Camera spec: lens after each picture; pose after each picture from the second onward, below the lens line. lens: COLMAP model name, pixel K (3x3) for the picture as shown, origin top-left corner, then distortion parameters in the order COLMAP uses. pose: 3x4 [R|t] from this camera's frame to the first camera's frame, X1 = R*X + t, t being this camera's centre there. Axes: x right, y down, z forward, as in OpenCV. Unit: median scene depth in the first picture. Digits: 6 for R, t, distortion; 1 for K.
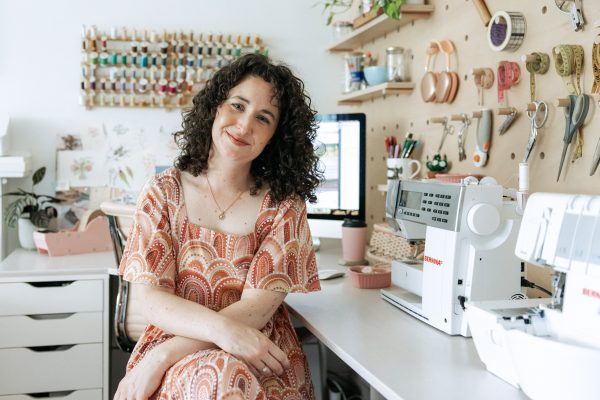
lens RADIAL K [[630.9, 0, 255.8], [0, 630.9, 182.0], [0, 0, 1]] dist [0.004497, 0.000000]
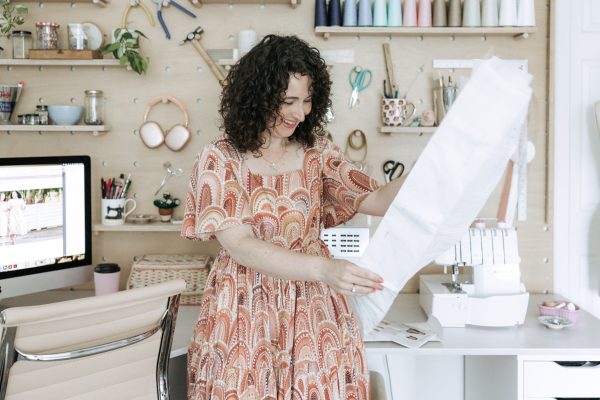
lens RADIAL K [[630.9, 0, 295.4], [0, 630.9, 141.8], [0, 0, 1]] dist [0.004497, 0.000000]
pose [[0.216314, -0.015982, 0.976193, -0.620543], [0.024810, 0.999633, 0.010868, -0.113559], [-0.976009, 0.021869, 0.216631, 0.393909]]
